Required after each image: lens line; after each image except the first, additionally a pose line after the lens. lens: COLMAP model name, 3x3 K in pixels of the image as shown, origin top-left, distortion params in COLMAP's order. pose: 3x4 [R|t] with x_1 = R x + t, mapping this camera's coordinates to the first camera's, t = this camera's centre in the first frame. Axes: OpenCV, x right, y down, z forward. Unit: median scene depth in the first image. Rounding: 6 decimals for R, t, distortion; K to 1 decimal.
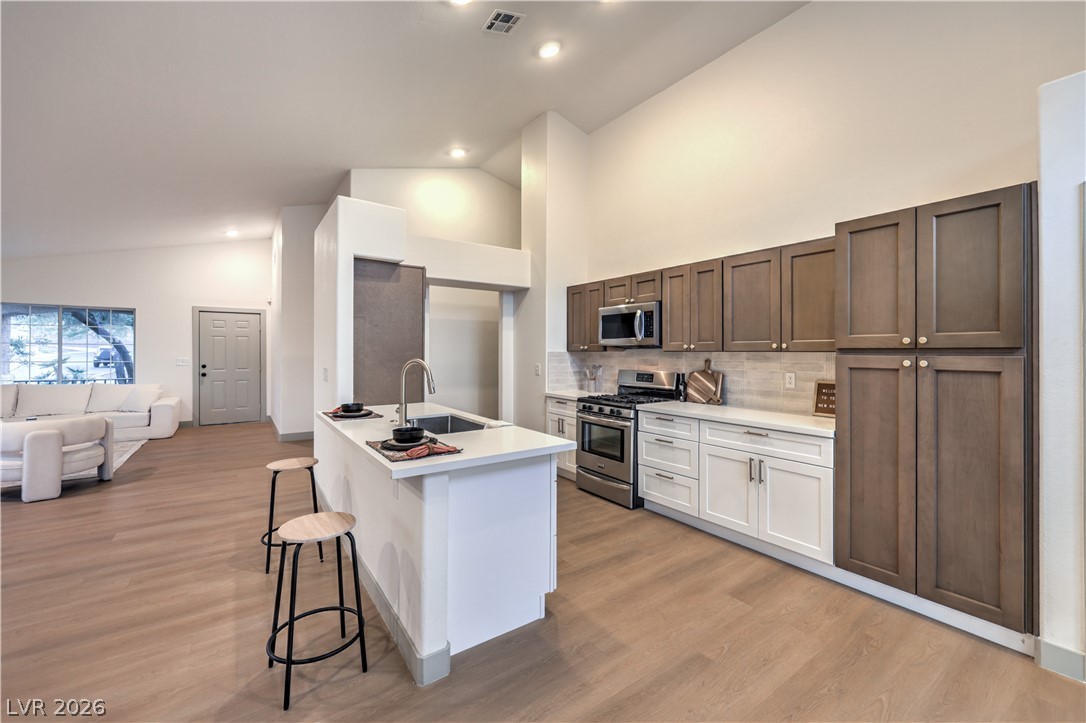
lens RADIAL K [[444.5, 0, 551.5], [0, 444.5, 352.1], [0, 0, 1]] dist [-0.001280, 0.001345]
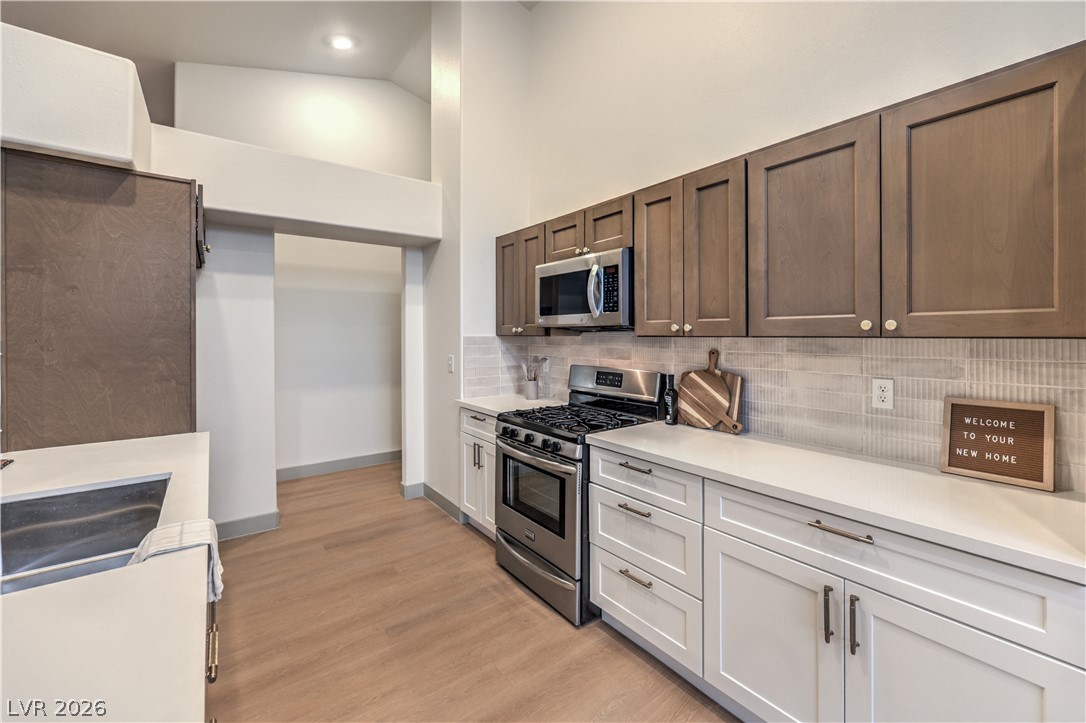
lens RADIAL K [[444.5, 0, 559.6], [0, 444.5, 336.4], [0, 0, 1]] dist [-0.001280, 0.001345]
pose [[0.999149, -0.003175, 0.041127, 0.136309], [0.003043, 0.999990, 0.003281, -0.004061], [-0.041137, -0.003153, 0.999149, 0.457155]]
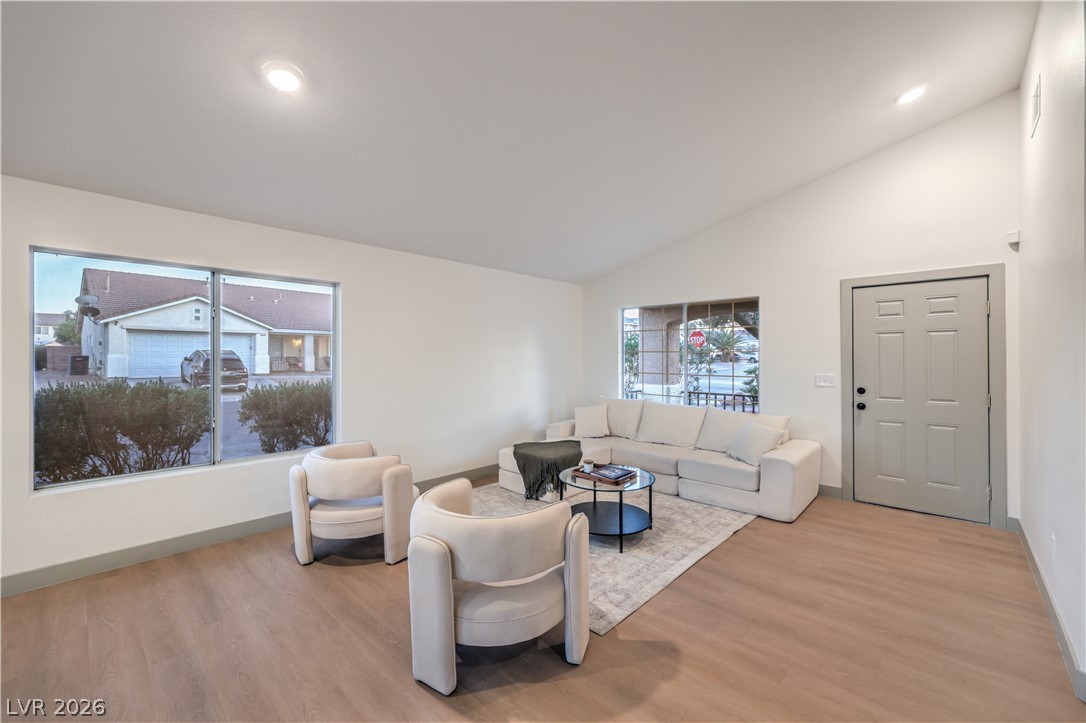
lens RADIAL K [[444.5, 0, 537.9], [0, 444.5, 354.1], [0, 0, 1]] dist [-0.001280, 0.001345]
pose [[0.187502, -0.008175, -0.982230, -0.695838], [-0.002530, 0.999958, -0.008806, -0.011500], [0.982261, 0.004137, 0.187473, 1.086166]]
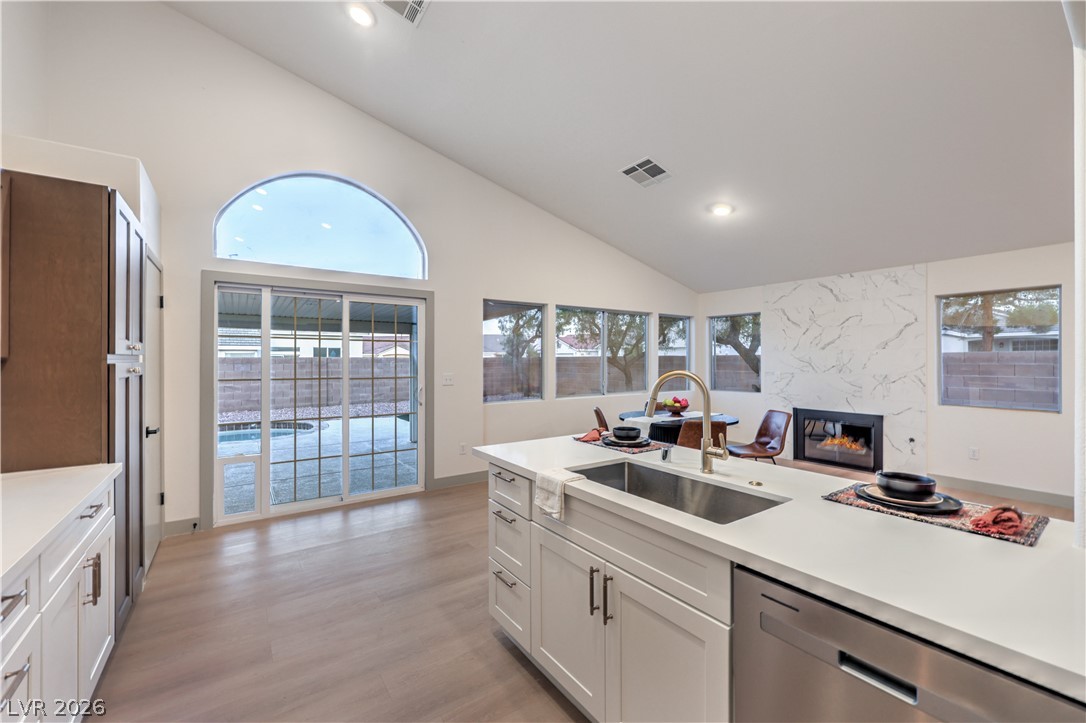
lens RADIAL K [[444.5, 0, 559.2], [0, 444.5, 360.5], [0, 0, 1]] dist [-0.001280, 0.001345]
pose [[-0.999946, -0.002914, -0.010012, -0.076551], [-0.002956, 0.999987, 0.004204, -0.003076], [0.009999, 0.004234, -0.999941, 1.195535]]
